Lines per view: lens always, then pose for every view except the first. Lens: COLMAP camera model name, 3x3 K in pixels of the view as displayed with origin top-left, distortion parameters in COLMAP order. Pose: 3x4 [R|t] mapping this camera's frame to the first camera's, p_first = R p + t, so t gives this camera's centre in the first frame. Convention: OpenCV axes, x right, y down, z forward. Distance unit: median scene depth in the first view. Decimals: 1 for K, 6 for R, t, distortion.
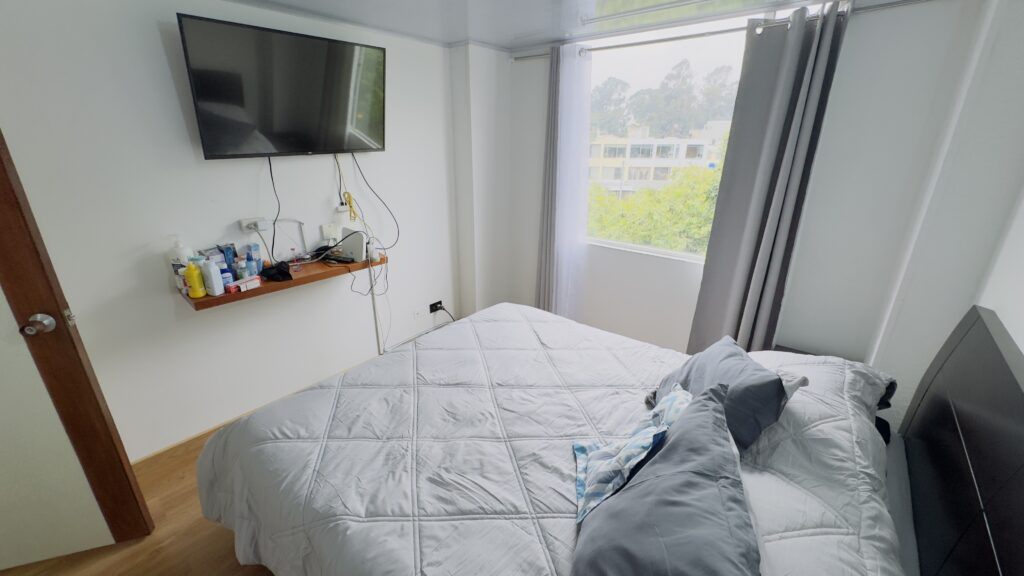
lens RADIAL K [[404.9, 0, 508.1], [0, 404.9, 287.5], [0, 0, 1]] dist [-0.000991, -0.000236]
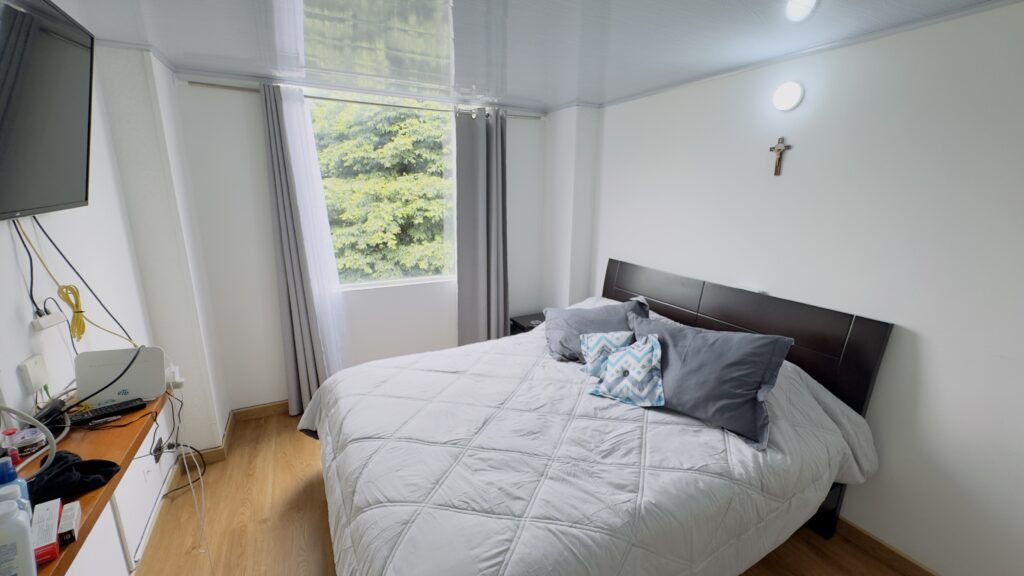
lens RADIAL K [[404.9, 0, 510.8], [0, 404.9, 290.9], [0, 0, 1]] dist [-0.000991, -0.000236]
pose [[0.385607, -0.228394, 0.893948, -1.087970], [0.310244, 0.944559, 0.107500, -0.189750], [-0.868939, 0.235890, 0.435087, 0.497949]]
